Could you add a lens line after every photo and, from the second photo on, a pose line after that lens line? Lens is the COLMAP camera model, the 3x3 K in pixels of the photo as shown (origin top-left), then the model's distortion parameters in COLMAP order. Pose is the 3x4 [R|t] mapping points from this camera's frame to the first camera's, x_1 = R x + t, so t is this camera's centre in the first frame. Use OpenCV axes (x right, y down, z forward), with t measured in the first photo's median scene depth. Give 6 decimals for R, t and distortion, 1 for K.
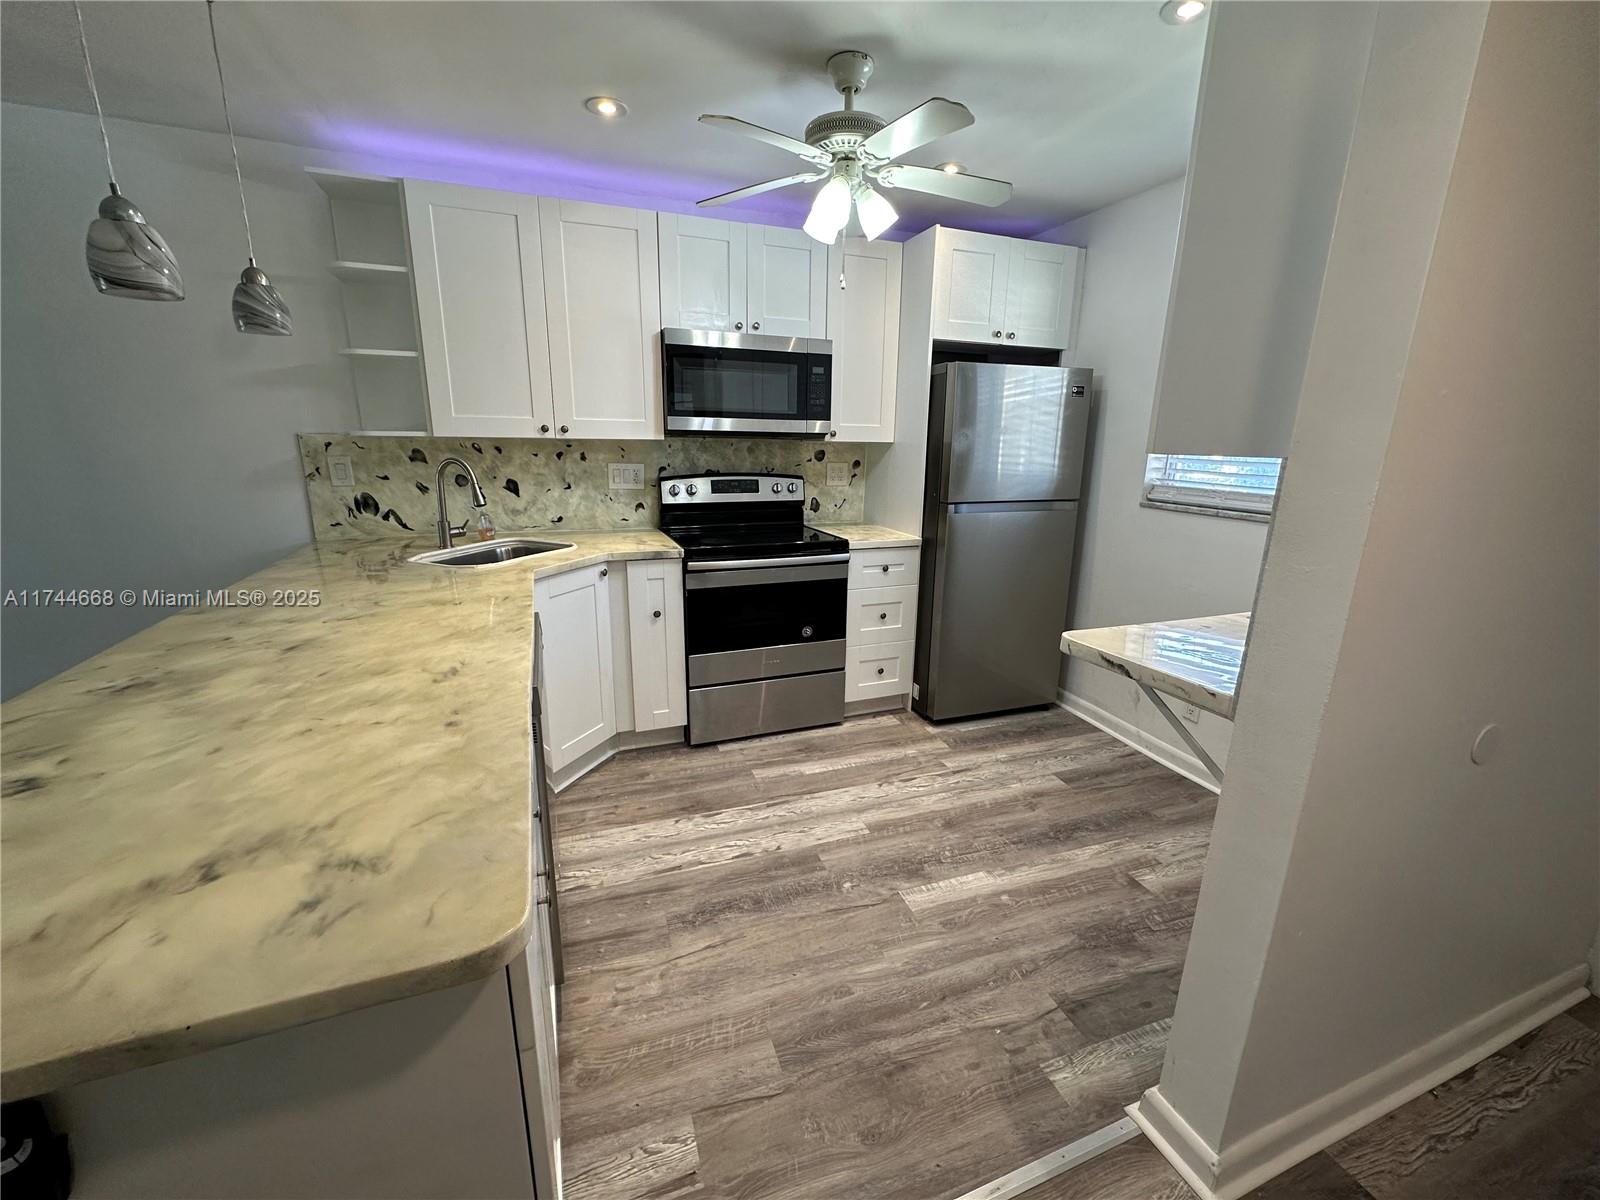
lens RADIAL K [[638.9, 0, 796.9], [0, 638.9, 598.5], [0, 0, 1]] dist [-0.005197, 0.001311]
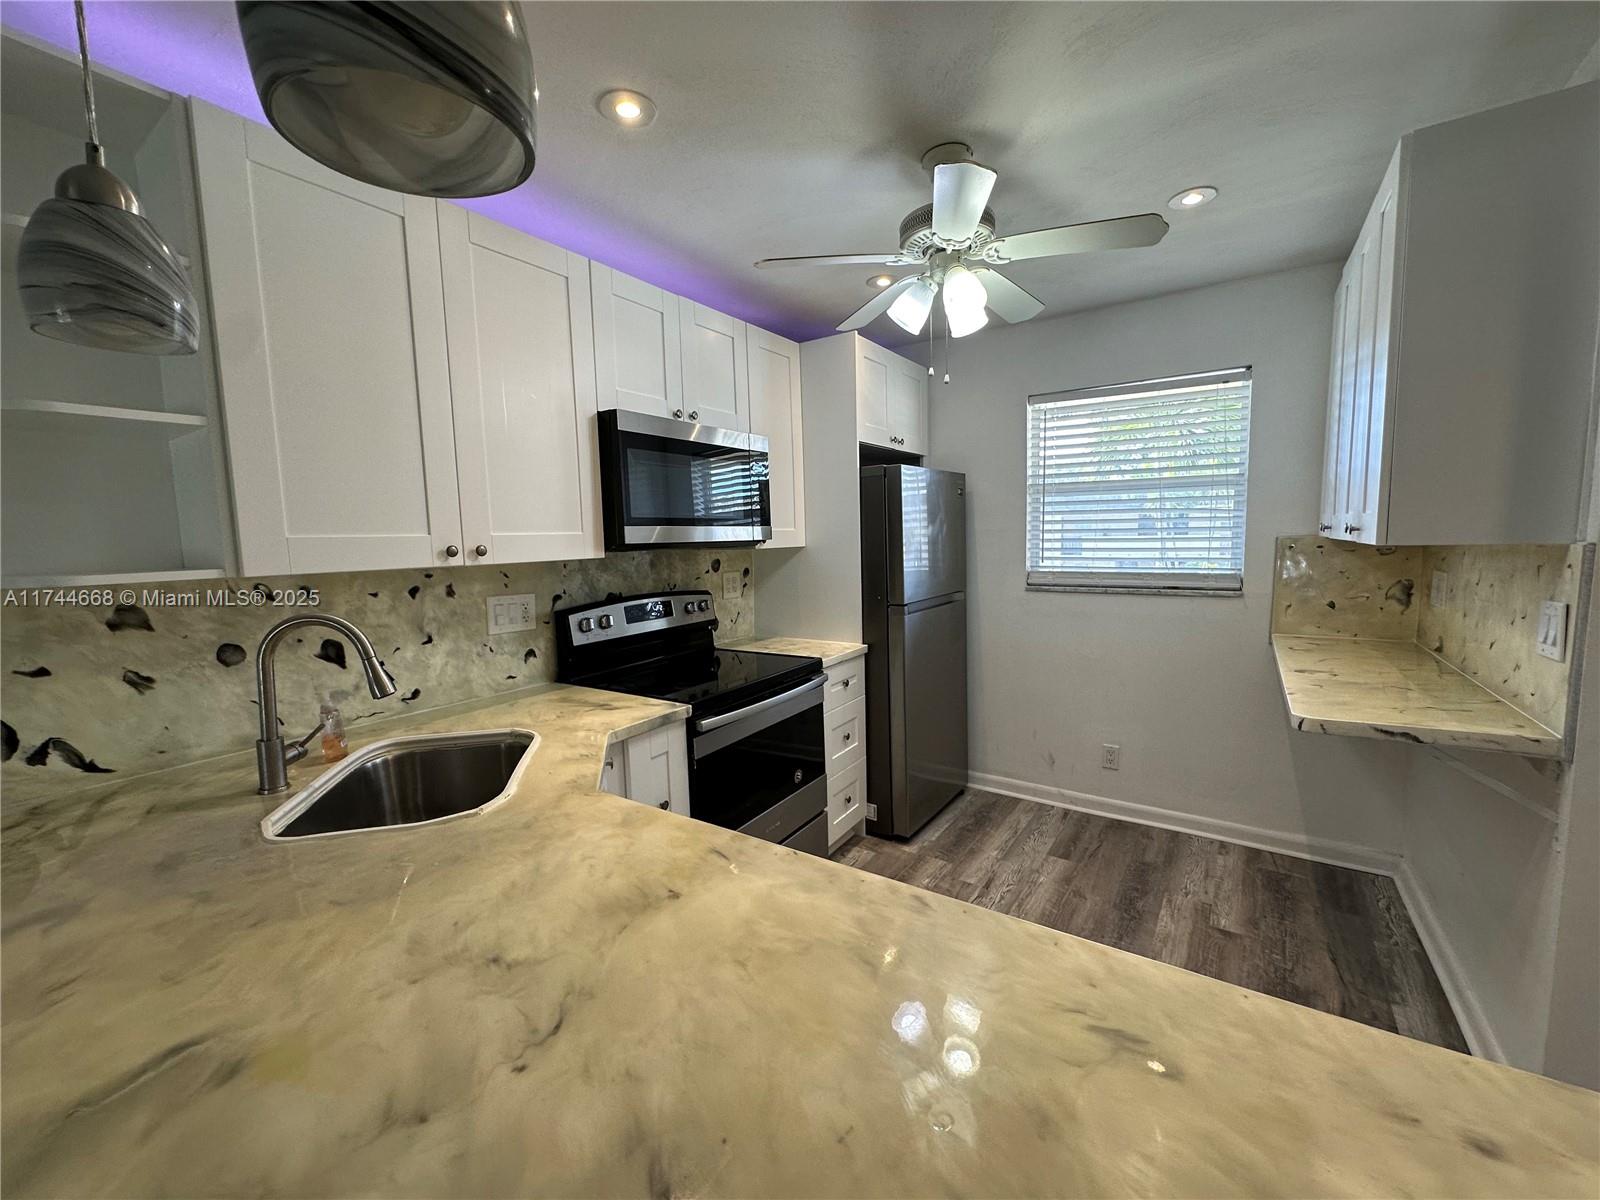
lens RADIAL K [[638.9, 0, 797.3], [0, 638.9, 599.7], [0, 0, 1]] dist [-0.005197, 0.001311]
pose [[0.812880, -0.095040, 0.574625, -0.449579], [0.179151, 0.979565, -0.091416, -0.098469], [-0.554194, 0.177255, 0.813296, 0.305243]]
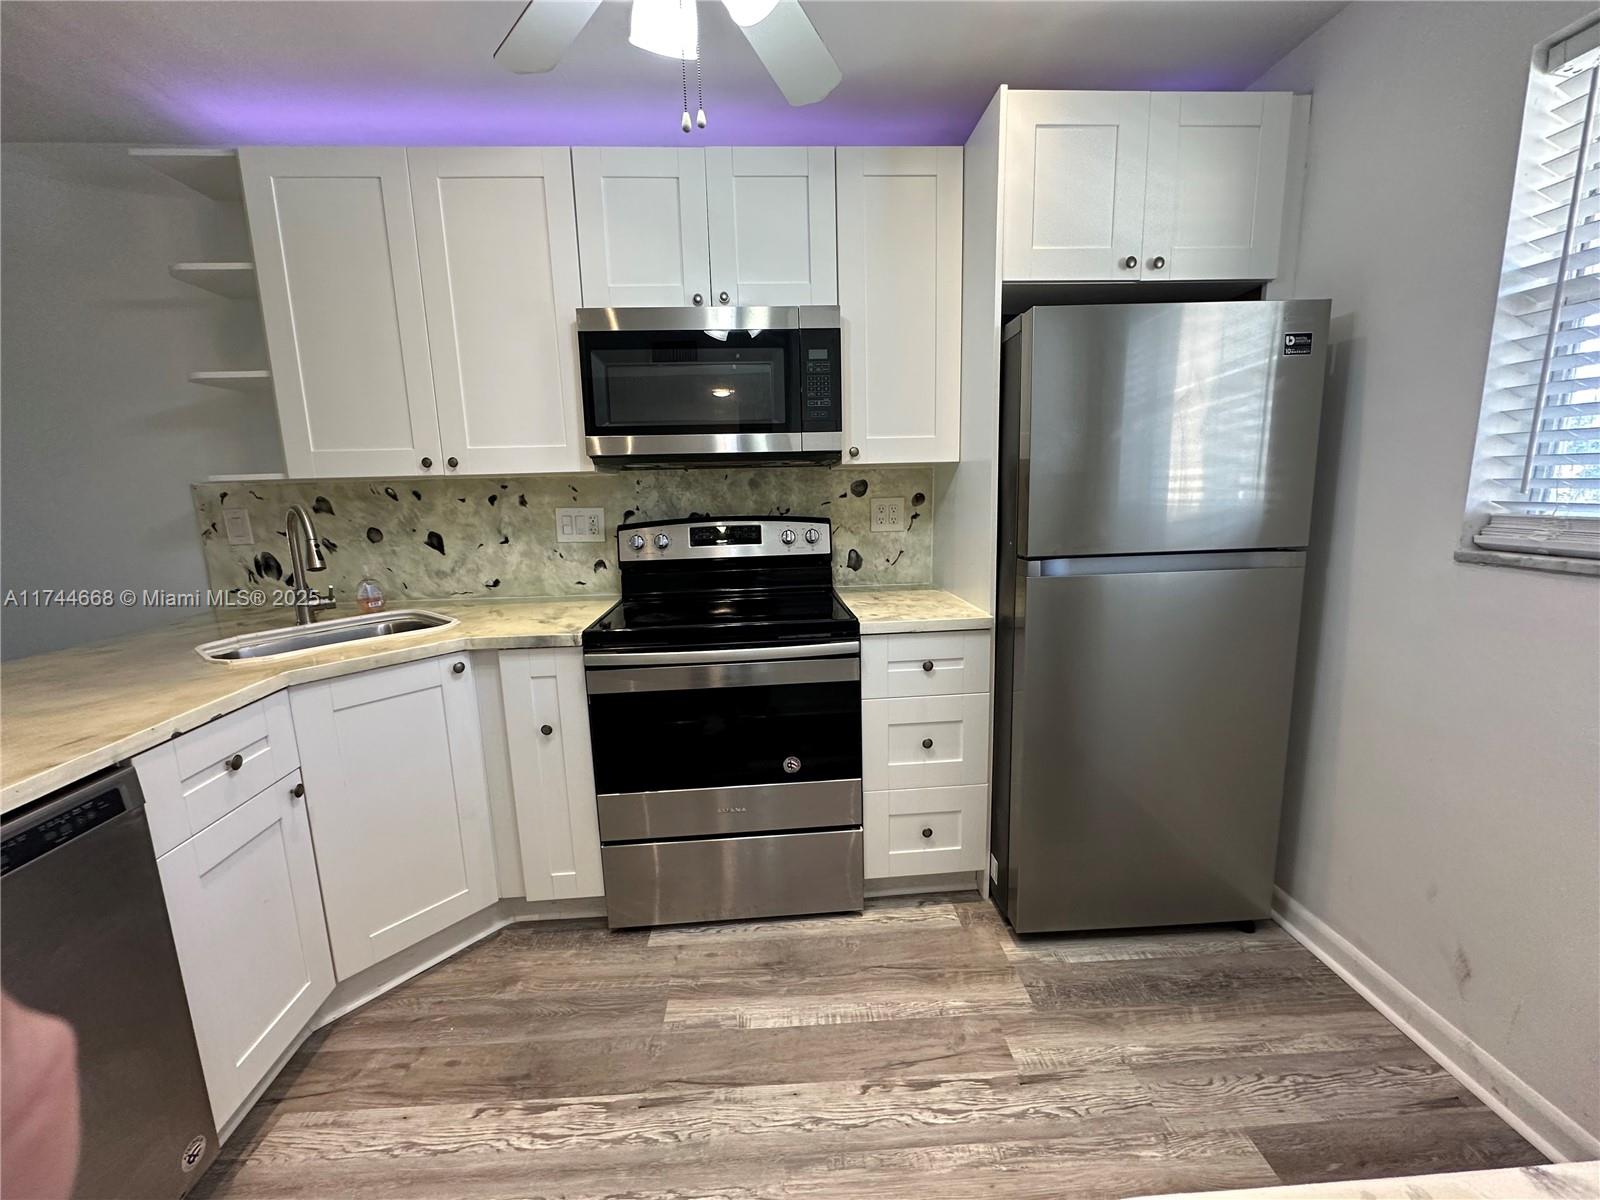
lens RADIAL K [[638.9, 0, 796.8], [0, 638.9, 599.2], [0, 0, 1]] dist [-0.005197, 0.001311]
pose [[0.957203, 0.009338, -0.289266, 0.205858], [-0.030522, 0.997163, -0.068811, -0.068707], [0.287803, 0.074695, 0.954772, 0.409612]]
